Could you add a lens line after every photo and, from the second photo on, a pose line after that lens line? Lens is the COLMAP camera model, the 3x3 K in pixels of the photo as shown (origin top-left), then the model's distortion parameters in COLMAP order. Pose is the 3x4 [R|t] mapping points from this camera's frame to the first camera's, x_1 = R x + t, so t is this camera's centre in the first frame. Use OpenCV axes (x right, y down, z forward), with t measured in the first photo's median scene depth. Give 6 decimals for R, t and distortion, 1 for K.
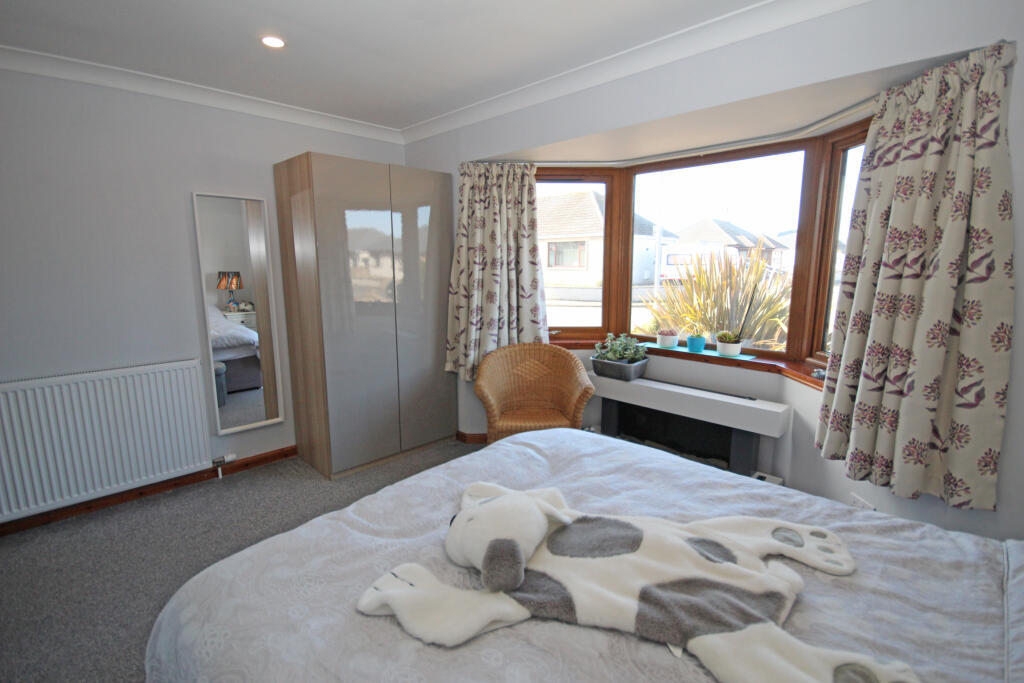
lens RADIAL K [[471.6, 0, 516.5], [0, 471.6, 338.8], [0, 0, 1]] dist [0.002779, -0.004110]
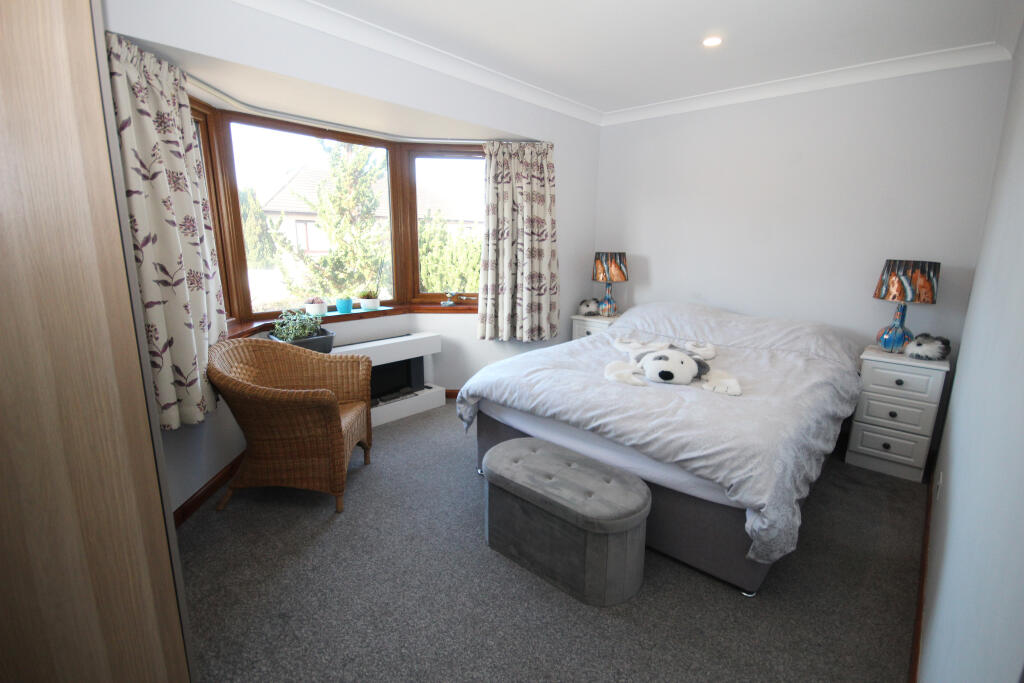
lens RADIAL K [[471.6, 0, 515.7], [0, 471.6, 345.0], [0, 0, 1]] dist [0.002779, -0.004110]
pose [[-0.035202, -0.219749, 0.974921, -0.954299], [0.149082, 0.963456, 0.222547, -0.113340], [-0.988198, 0.153177, -0.001155, 0.803500]]
